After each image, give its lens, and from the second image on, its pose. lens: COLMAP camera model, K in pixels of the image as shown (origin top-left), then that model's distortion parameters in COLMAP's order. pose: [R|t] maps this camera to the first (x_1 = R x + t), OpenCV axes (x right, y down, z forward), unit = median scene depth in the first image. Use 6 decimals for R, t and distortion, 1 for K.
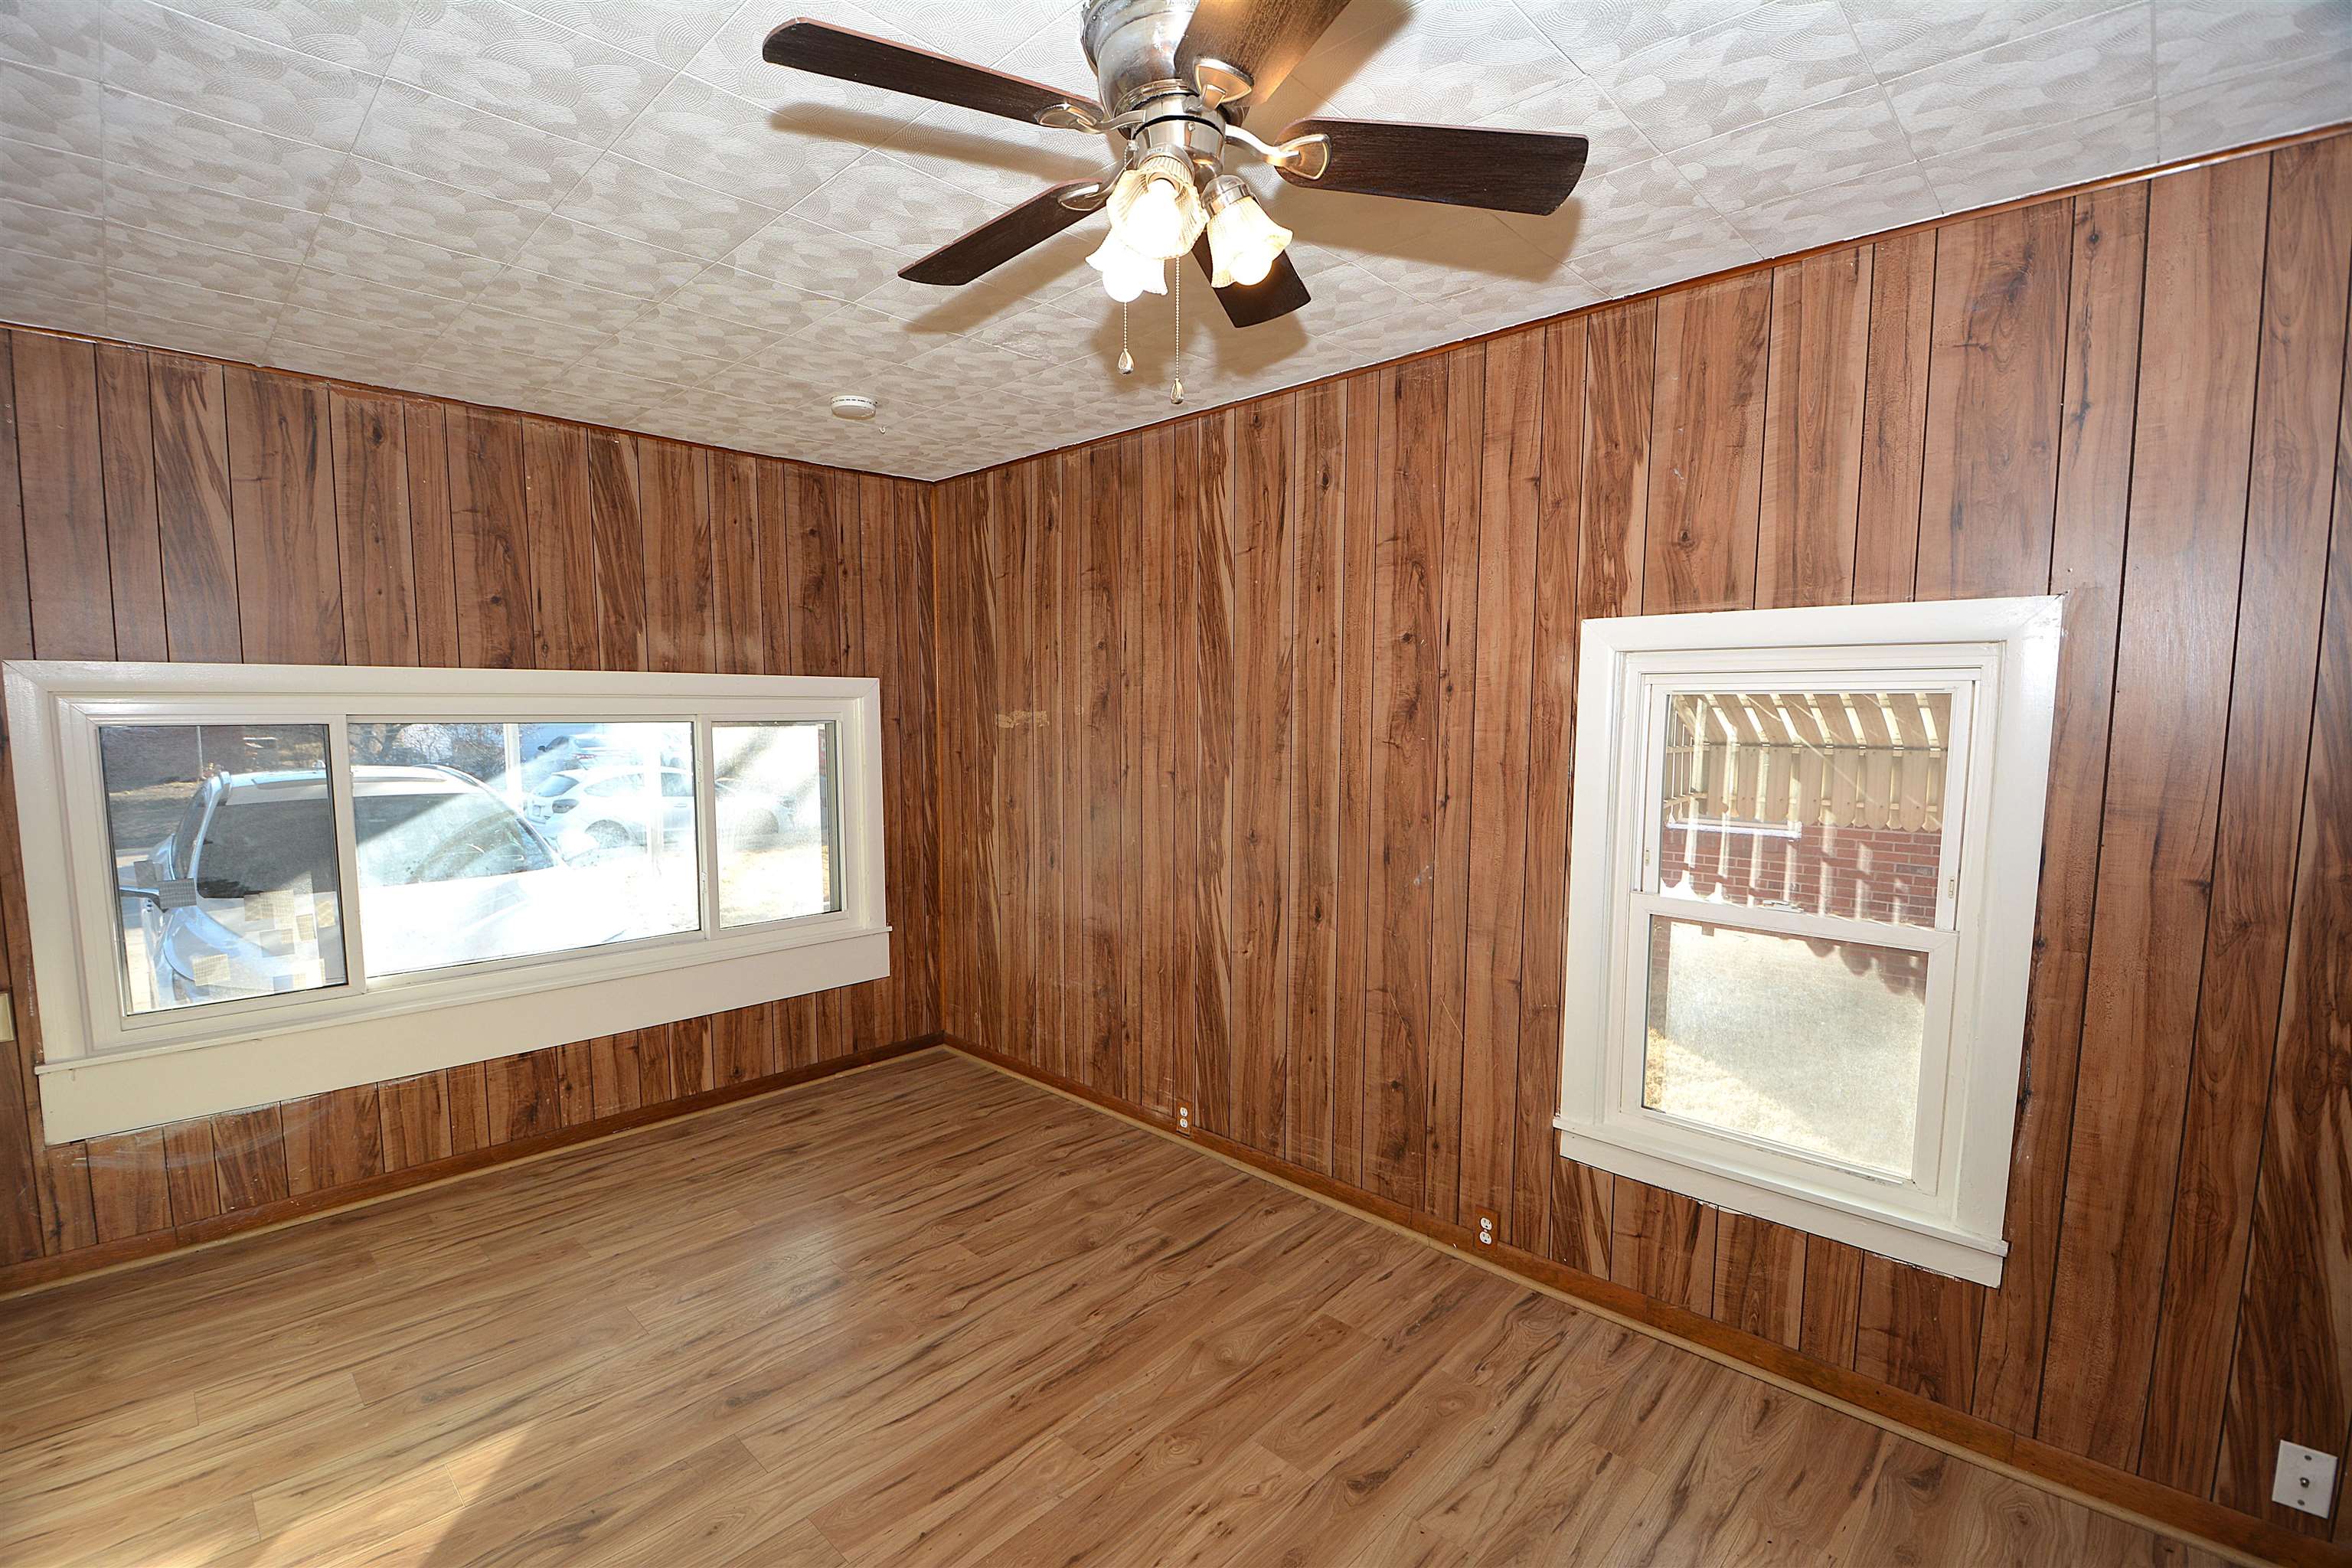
lens RADIAL K [[1024.0, 0, 1151.9], [0, 1024.0, 791.5], [0, 0, 1]] dist [-0.004708, -0.011032]
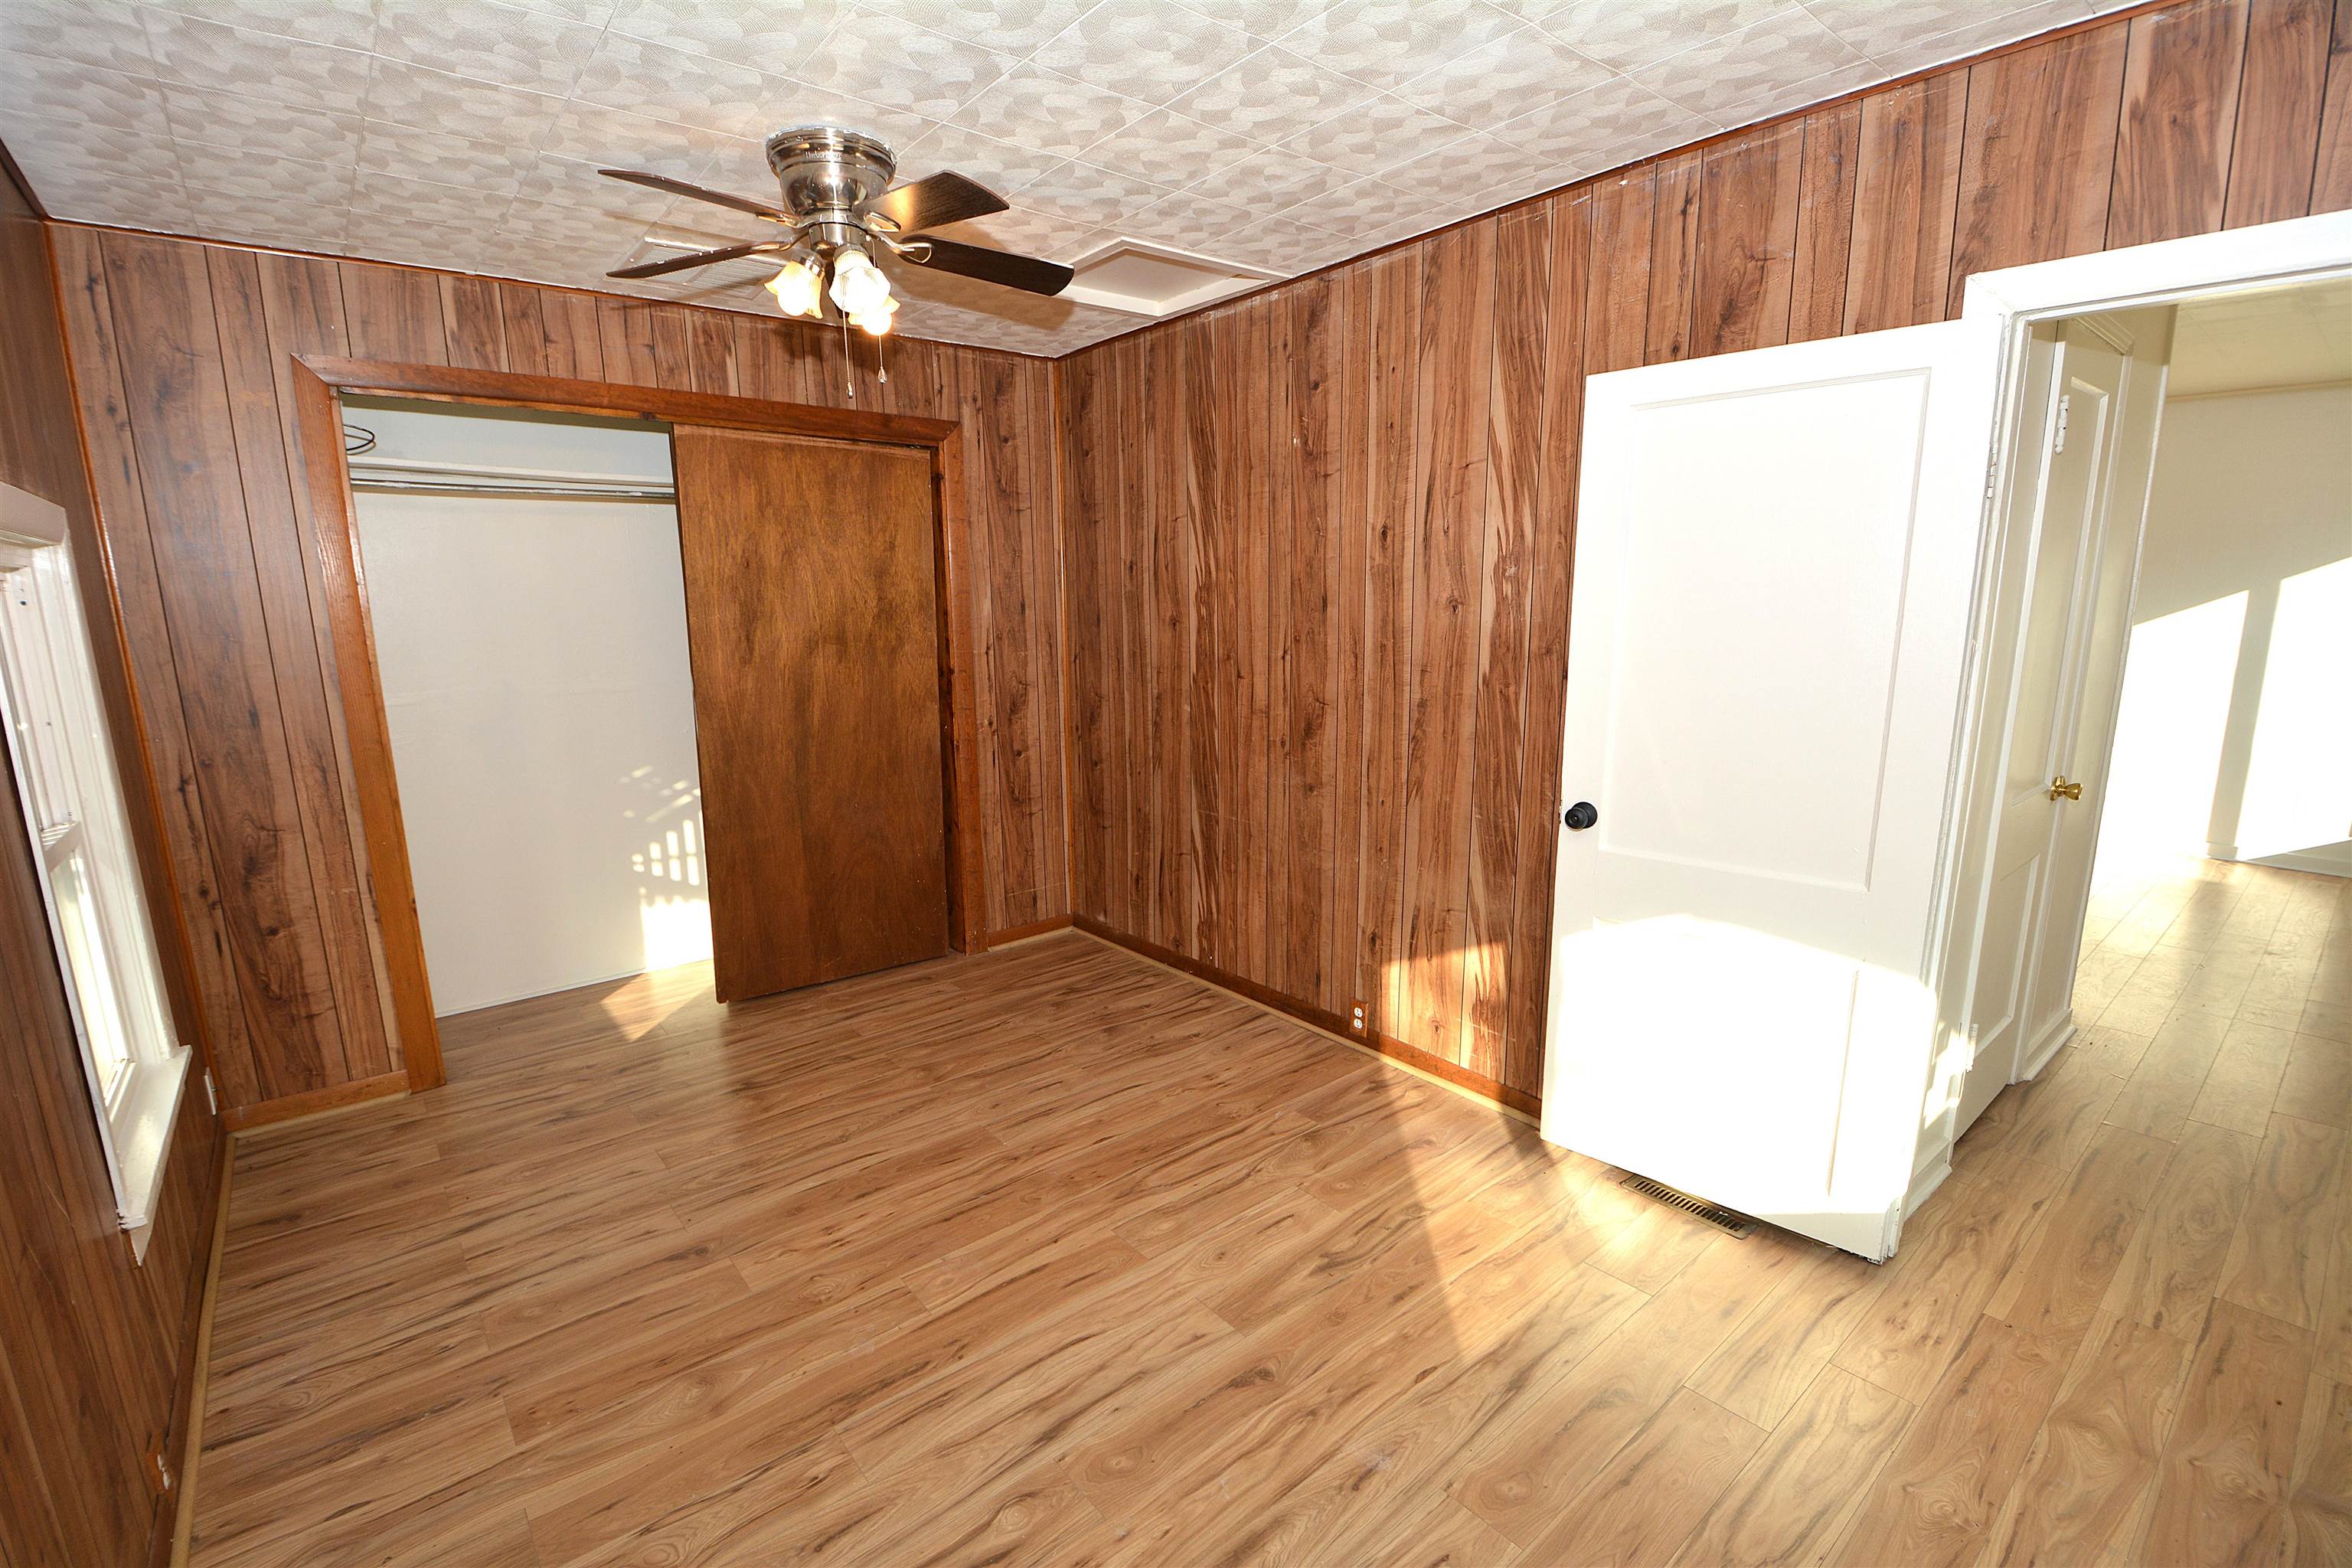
lens RADIAL K [[1024.0, 0, 1152.4], [0, 1024.0, 795.9], [0, 0, 1]] dist [-0.004708, -0.011032]
pose [[-0.993396, -0.008439, 0.114421, -0.298324], [0.023443, 0.961320, 0.274435, -0.099831], [-0.112311, 0.275306, -0.954774, 1.255988]]
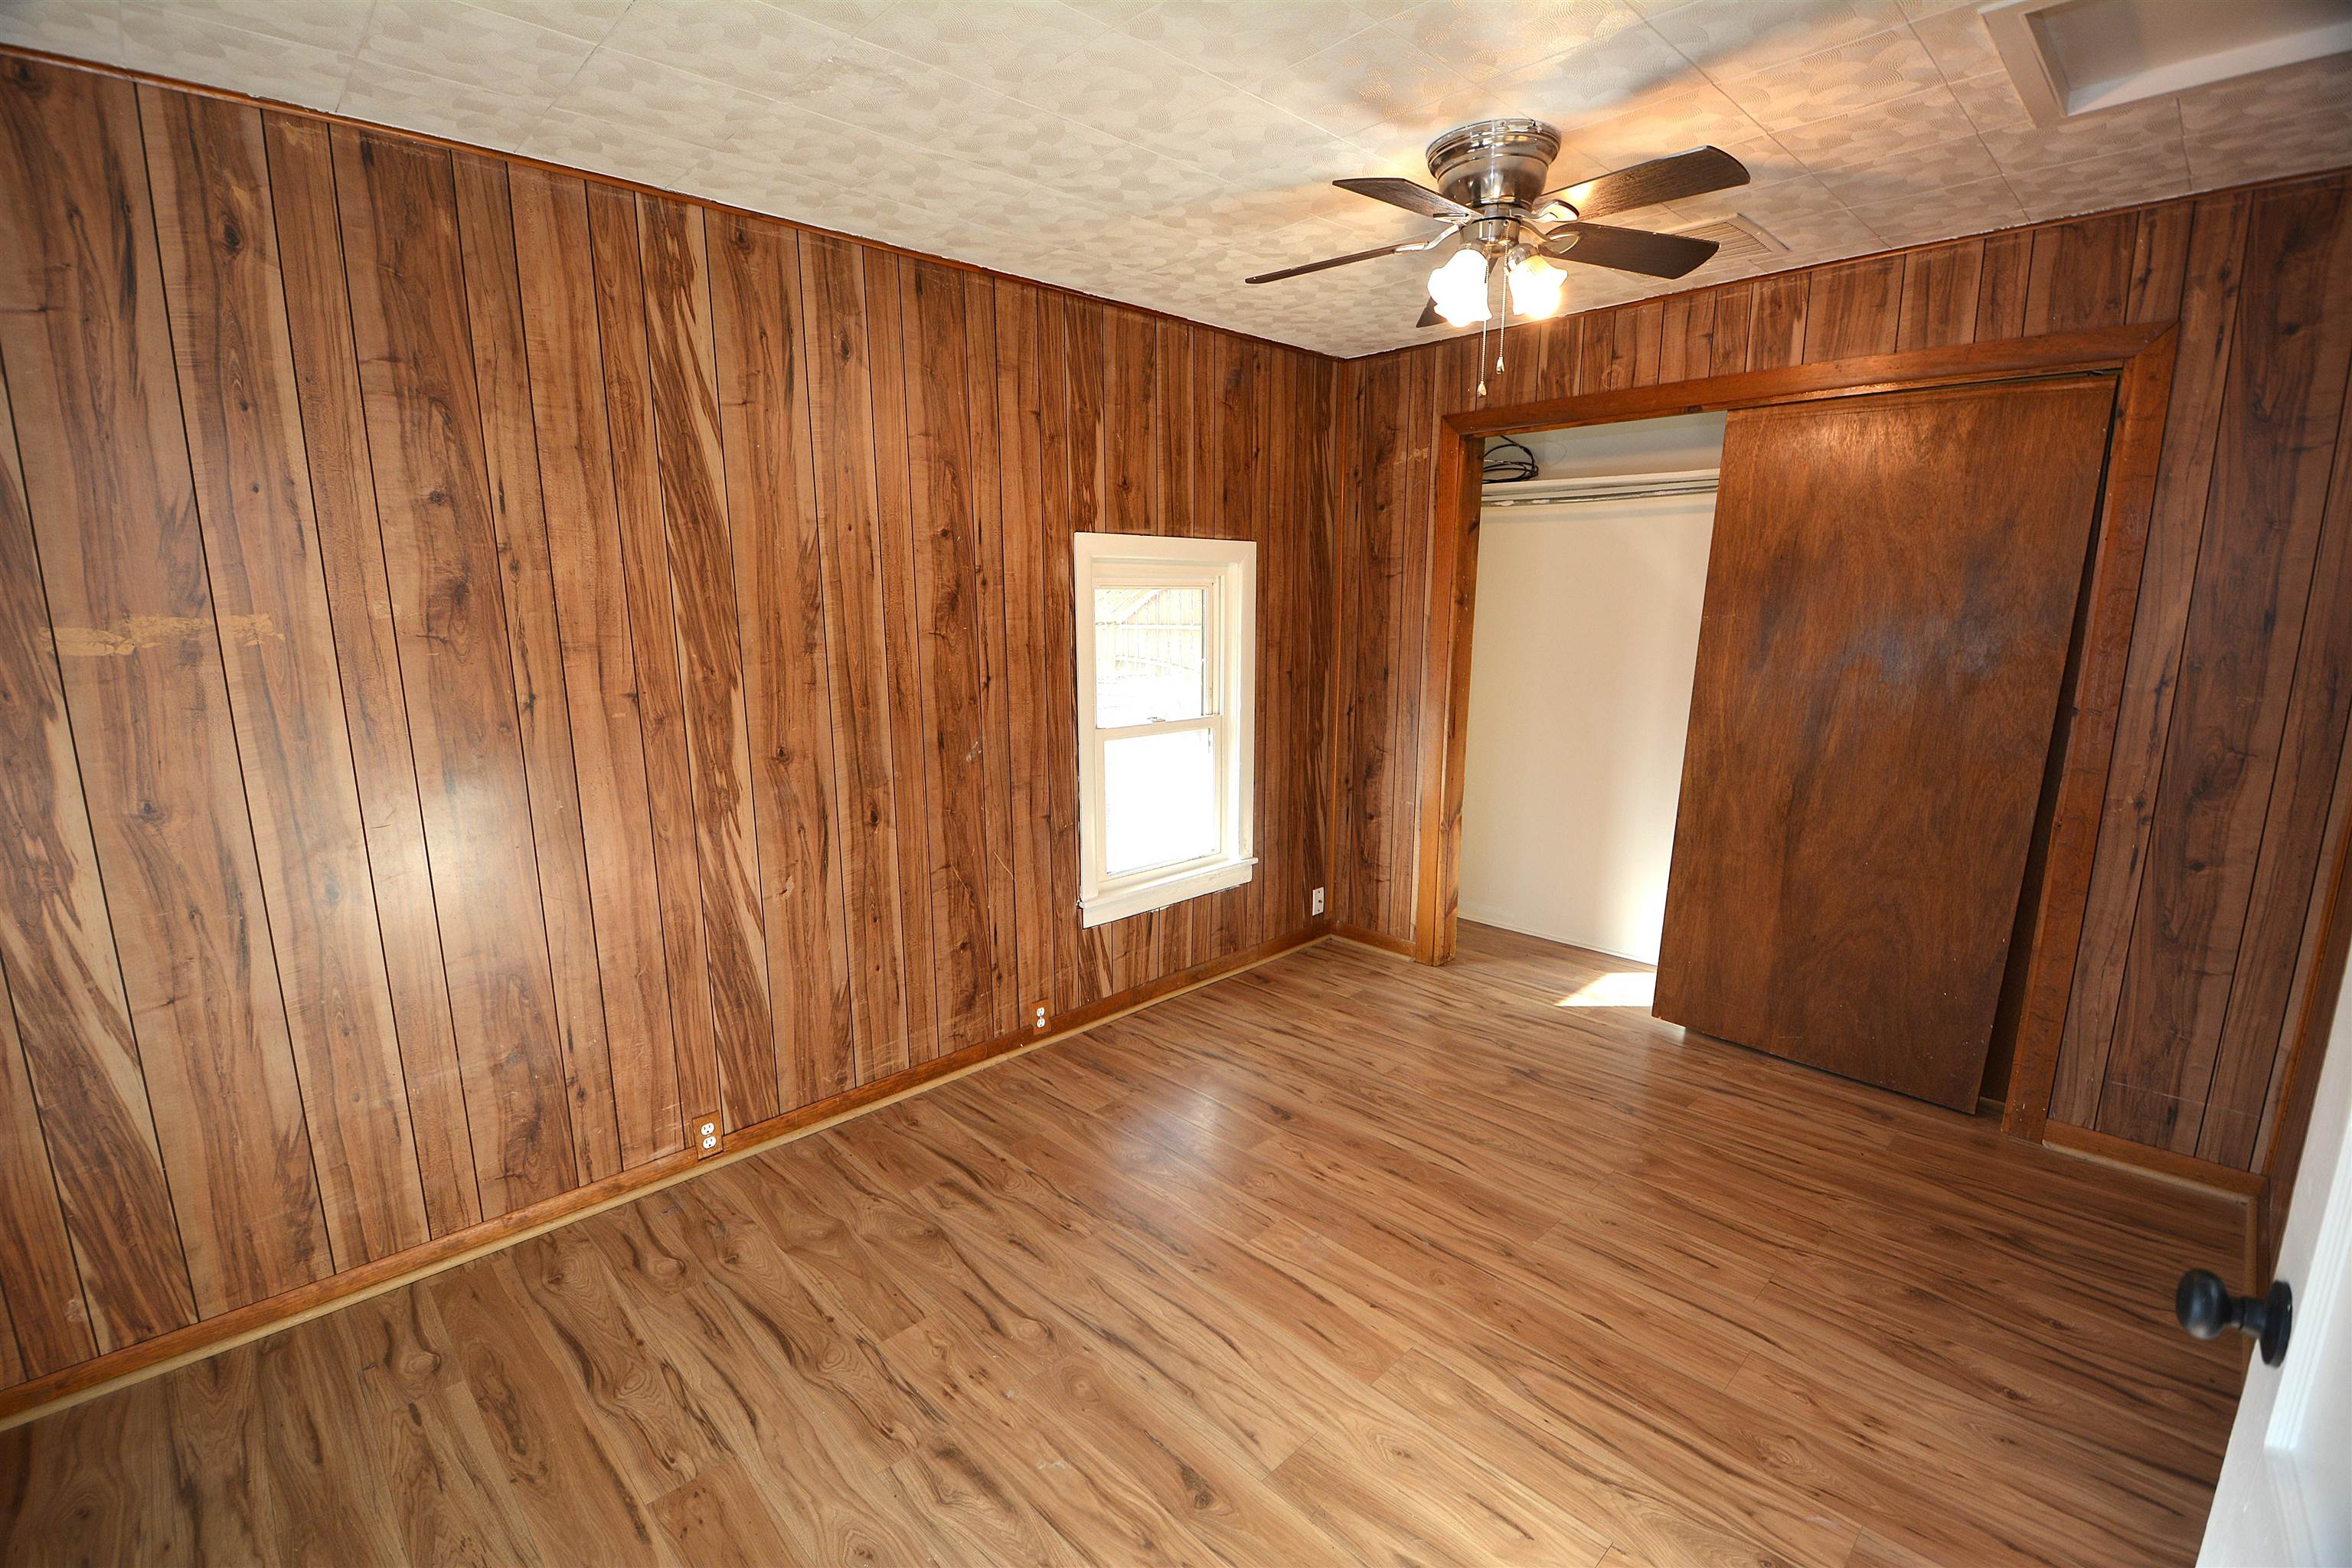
lens RADIAL K [[1024.0, 0, 1165.2], [0, 1024.0, 797.9], [0, 0, 1]] dist [-0.004708, -0.011032]
pose [[0.029225, -0.190466, 0.981259, -0.781092], [0.090478, 0.978152, 0.187168, -0.055158], [-0.995470, 0.083312, 0.045820, 0.690274]]
